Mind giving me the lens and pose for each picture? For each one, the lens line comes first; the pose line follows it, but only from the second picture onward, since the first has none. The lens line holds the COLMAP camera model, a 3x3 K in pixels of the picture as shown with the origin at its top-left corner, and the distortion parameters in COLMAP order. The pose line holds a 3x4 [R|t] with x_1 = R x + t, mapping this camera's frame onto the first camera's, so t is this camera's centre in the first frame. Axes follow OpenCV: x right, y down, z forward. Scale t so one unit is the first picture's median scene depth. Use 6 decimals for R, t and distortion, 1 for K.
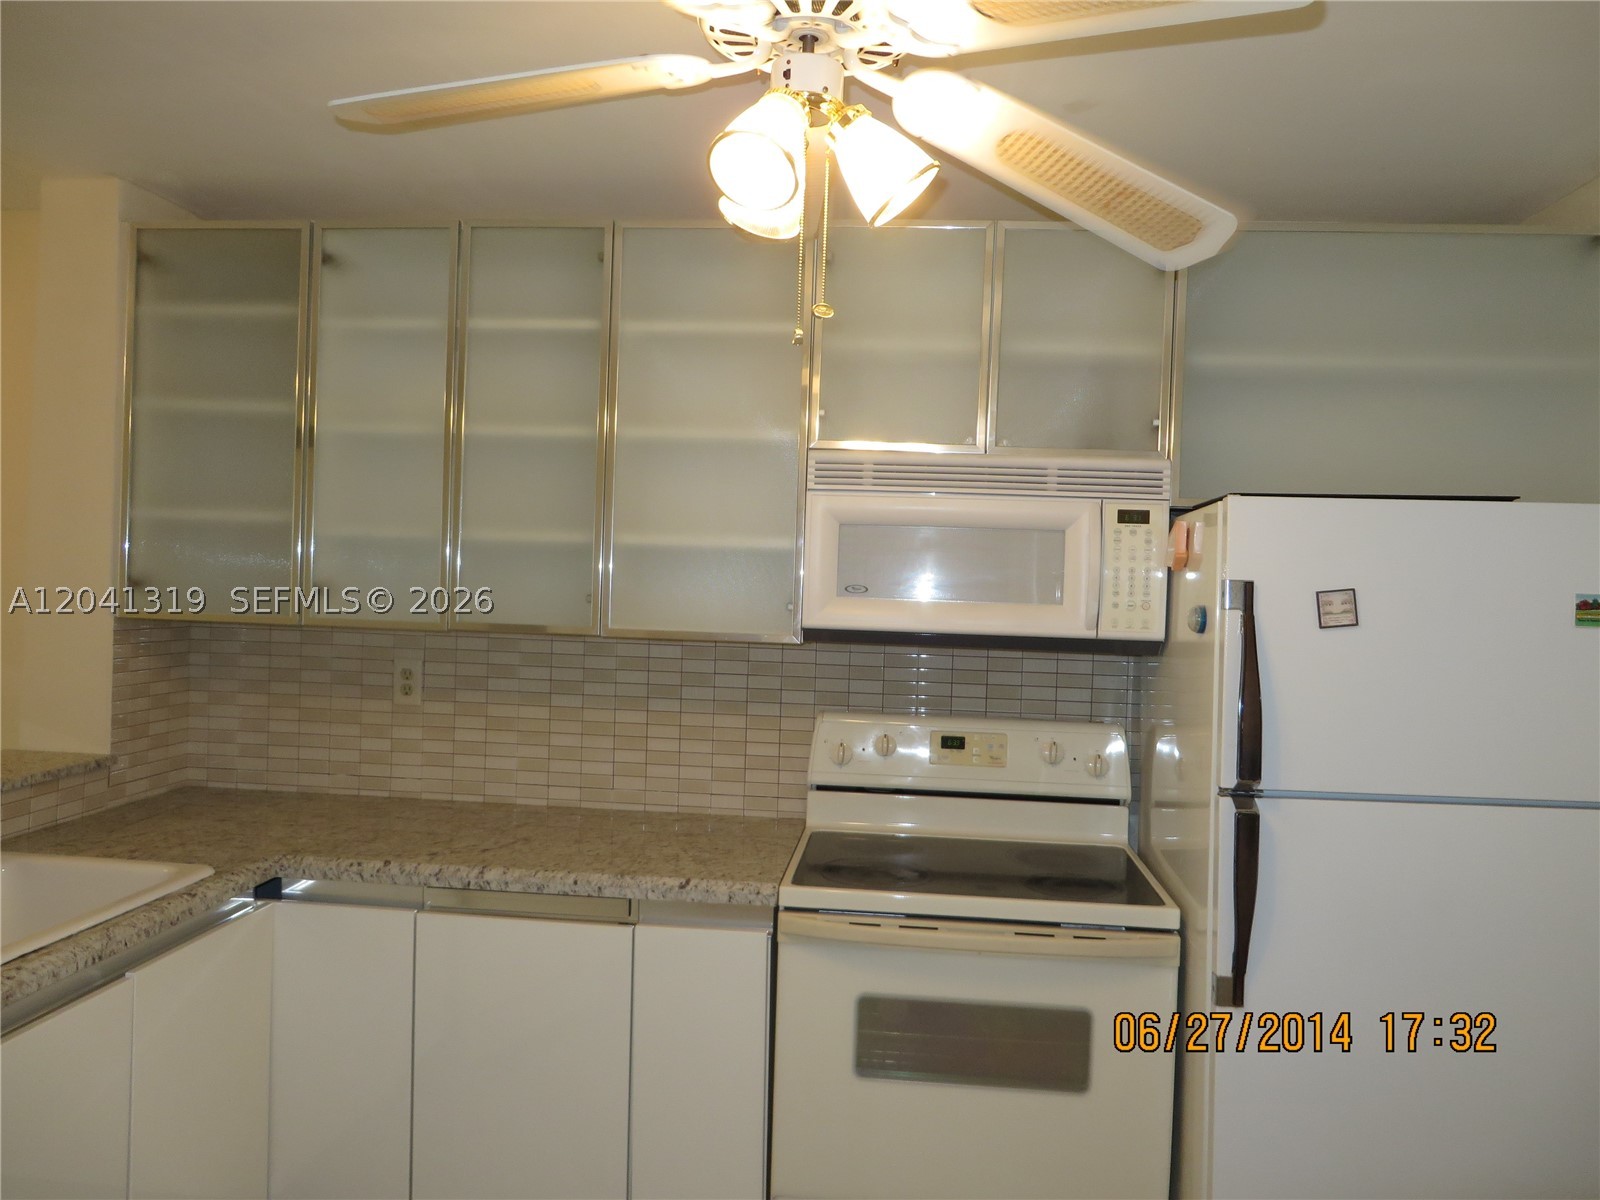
lens RADIAL K [[1208.2, 0, 785.8], [0, 1208.2, 595.2], [0, 0, 1]] dist [-0.017939, 0.006221]
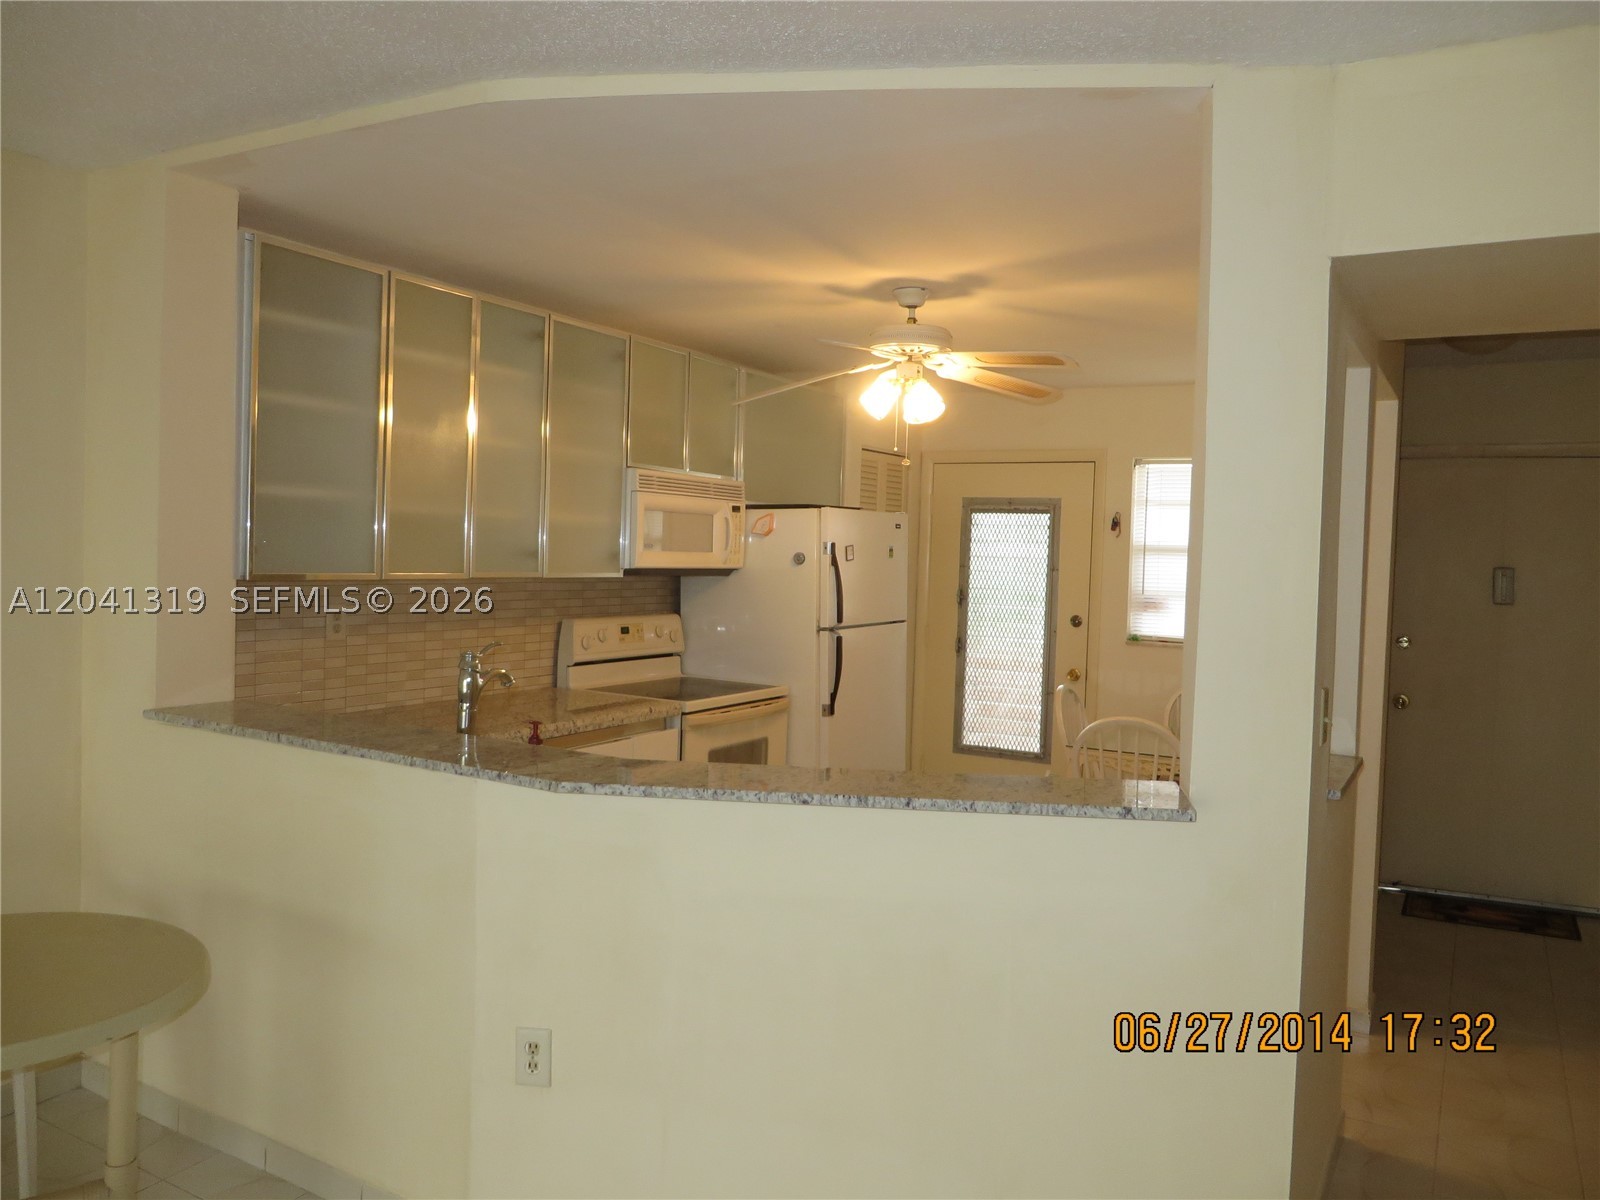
lens RADIAL K [[1208.2, 0, 792.9], [0, 1208.2, 595.5], [0, 0, 1]] dist [-0.017939, 0.006221]
pose [[0.405820, -0.055042, 0.912294, -1.443945], [-0.007689, 0.997944, 0.063630, -0.045853], [-0.913921, -0.032837, 0.404562, 0.059961]]
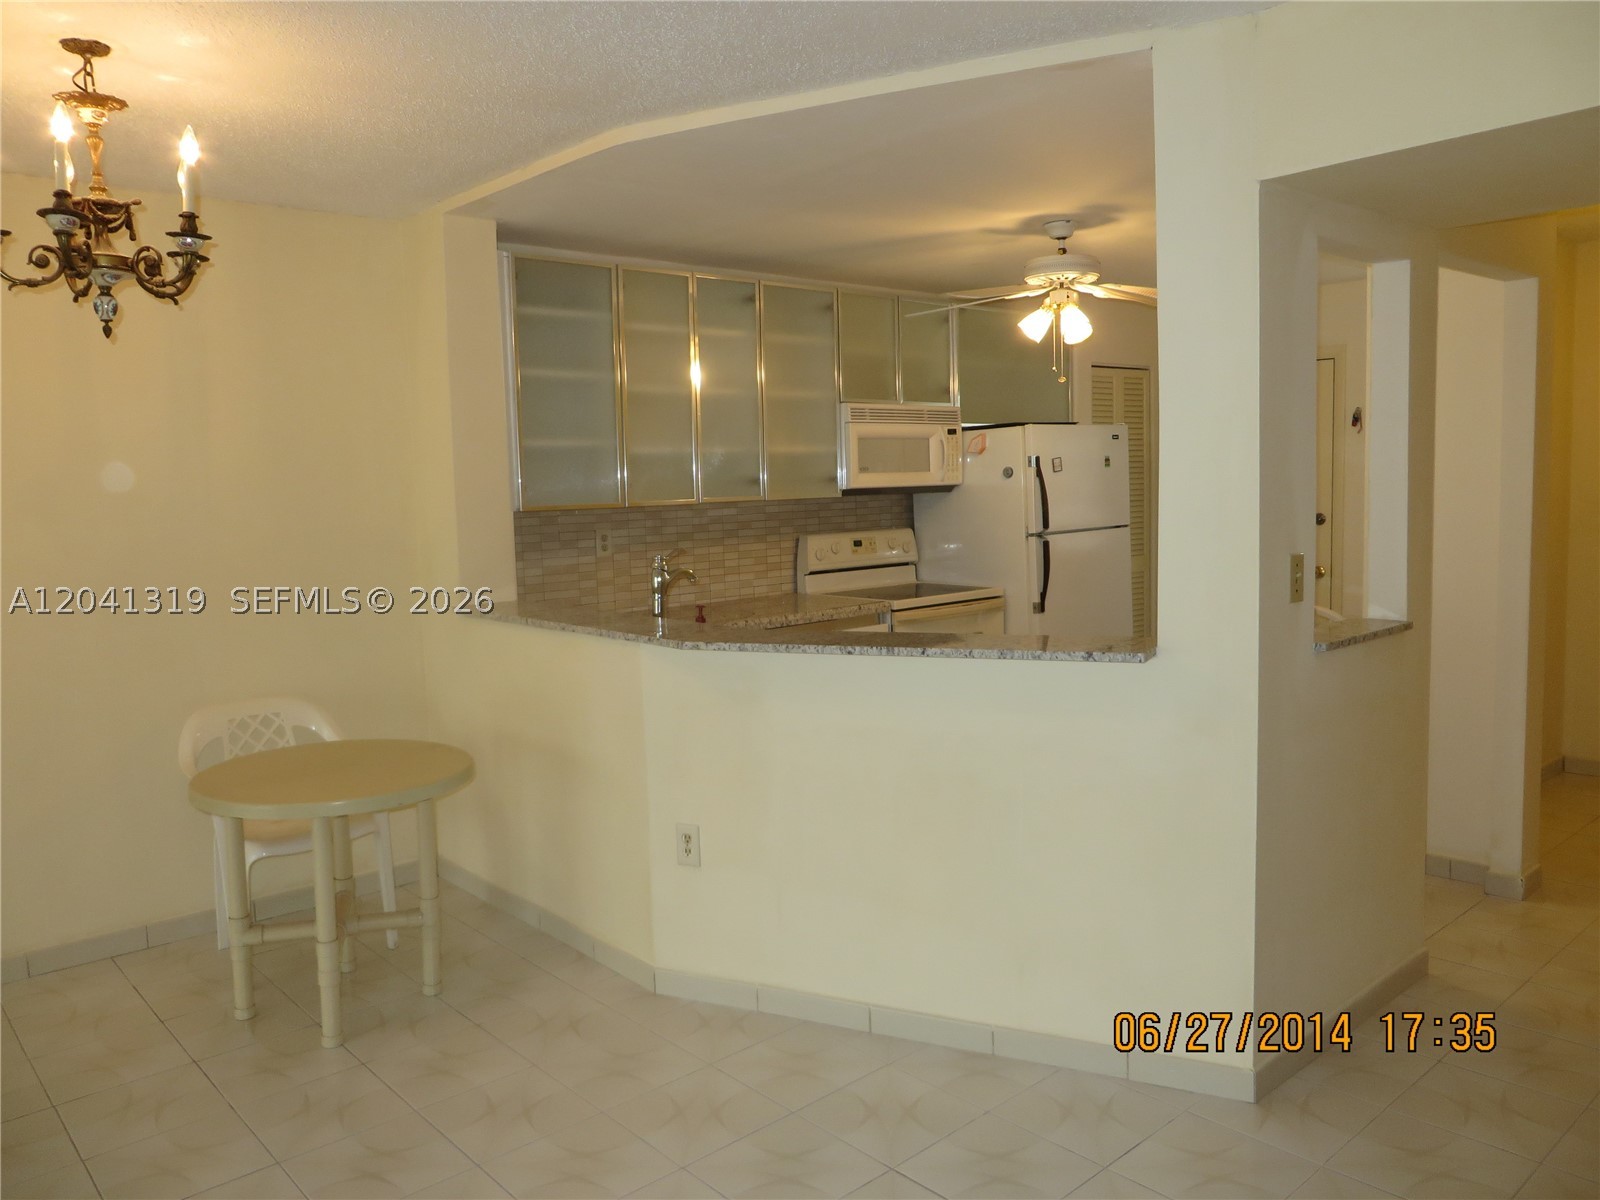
lens RADIAL K [[1208.2, 0, 787.7], [0, 1208.2, 596.1], [0, 0, 1]] dist [-0.017939, 0.006221]
pose [[0.673643, -0.122801, 0.728784, -1.524285], [0.058968, 0.991886, 0.112628, -0.029062], [-0.736701, -0.032897, 0.675418, -0.322202]]
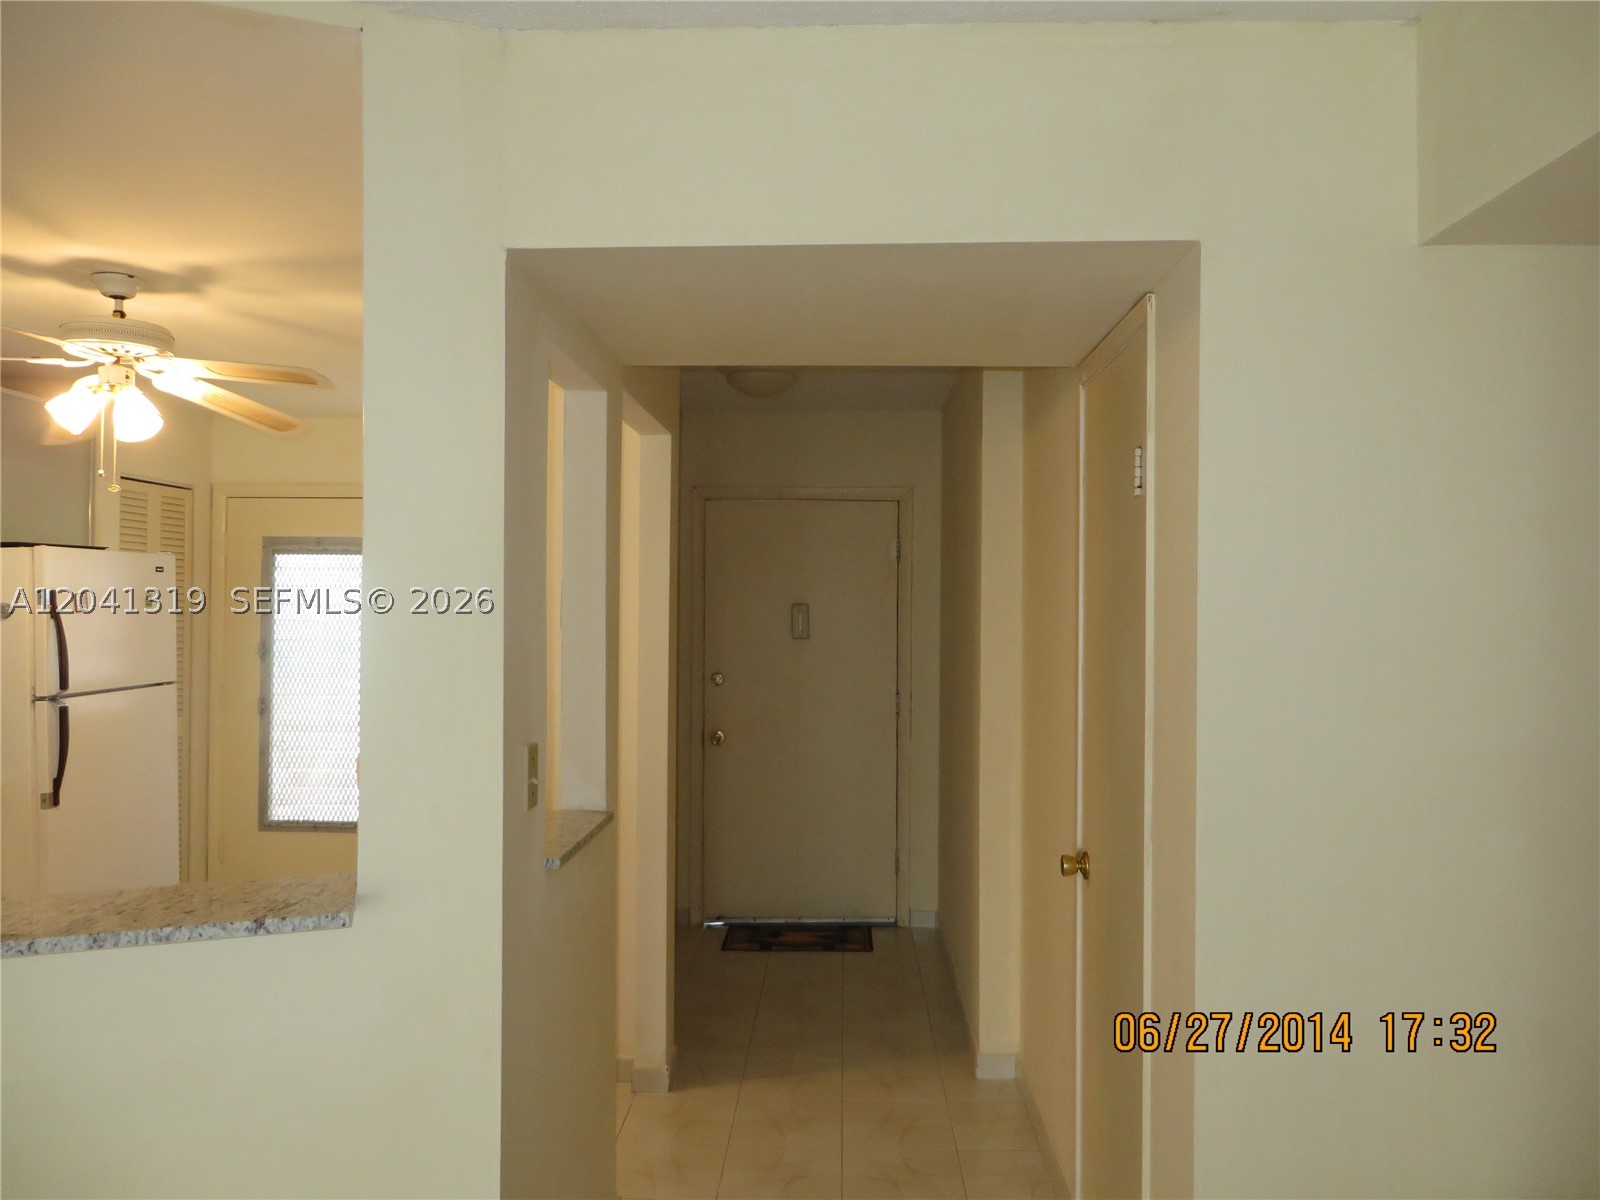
lens RADIAL K [[1208.2, 0, 804.1], [0, 1208.2, 597.2], [0, 0, 1]] dist [-0.017939, 0.006221]
pose [[-0.070441, -0.024426, 0.997217, -1.260197], [-0.001452, 0.999702, 0.024384, -0.037636], [-0.997515, 0.000270, -0.070455, -0.062883]]
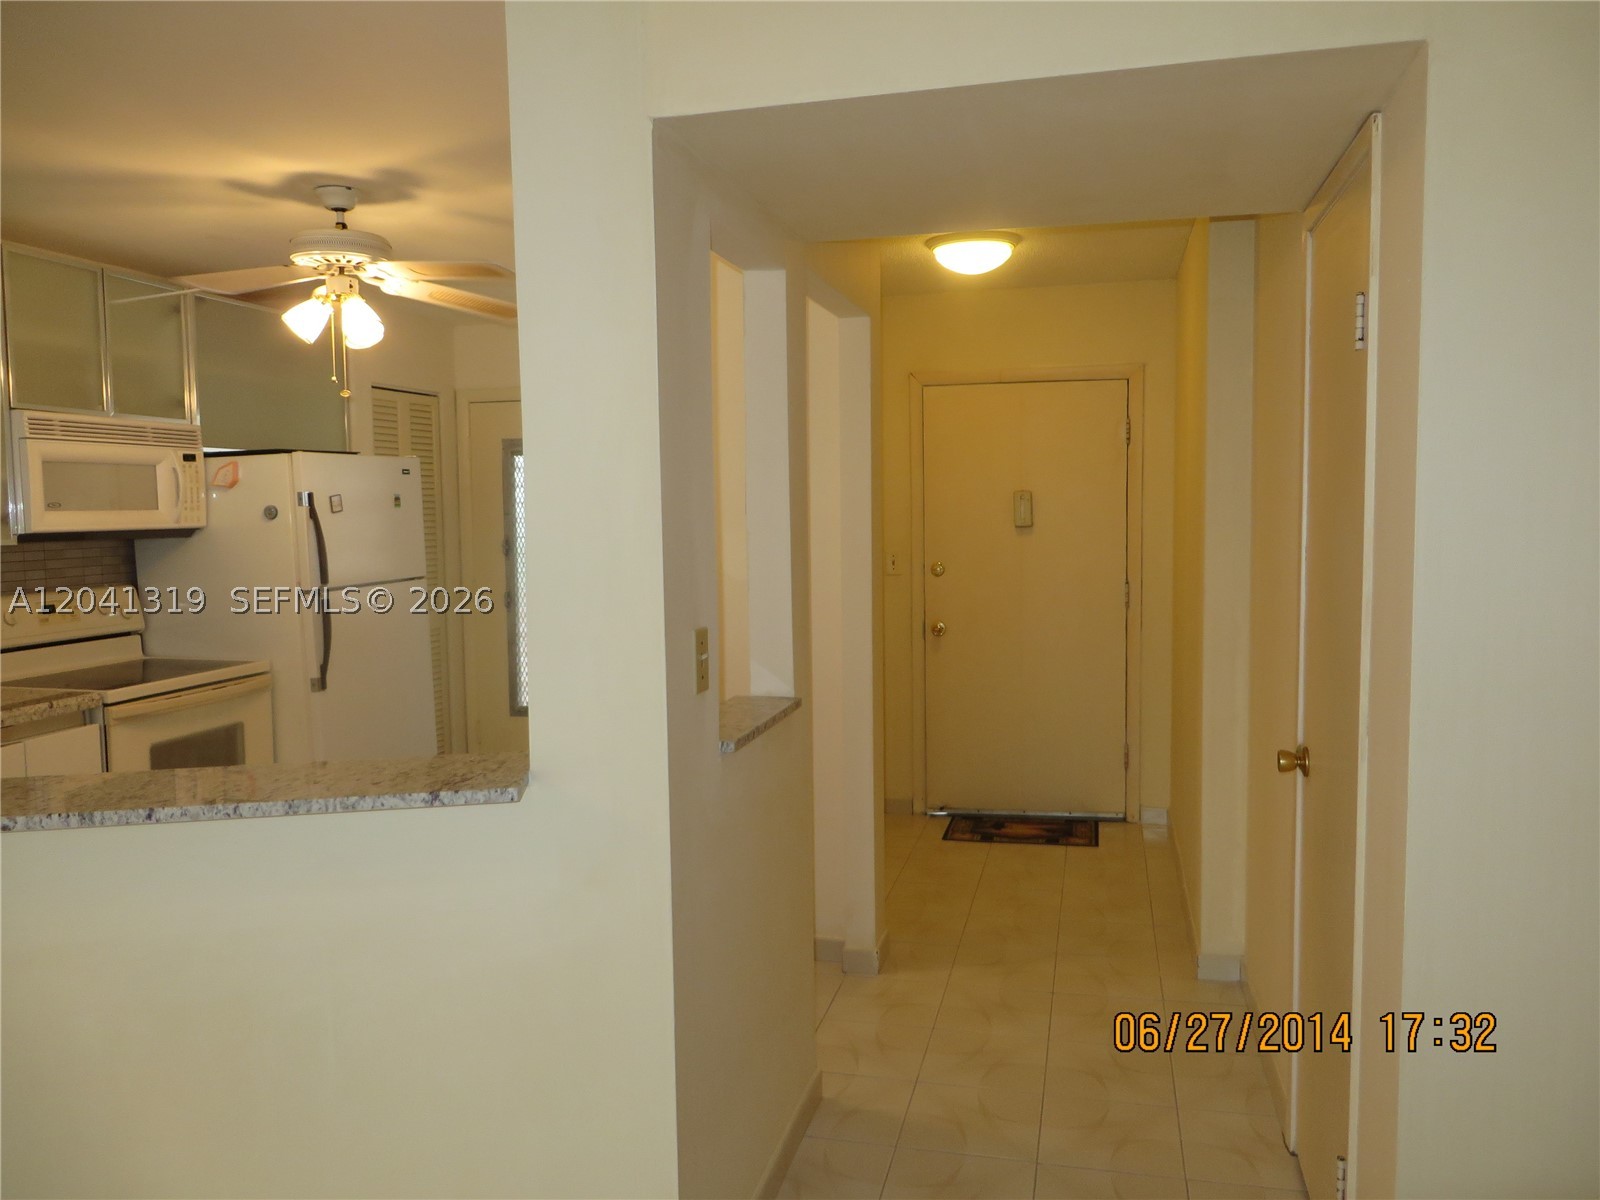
lens RADIAL K [[1208.2, 0, 803.7], [0, 1208.2, 601.0], [0, 0, 1]] dist [-0.017939, 0.006221]
pose [[0.135579, -0.113461, 0.984248, -1.229194], [0.026940, 0.993476, 0.110814, -0.025544], [-0.990400, 0.011492, 0.137751, -0.116727]]
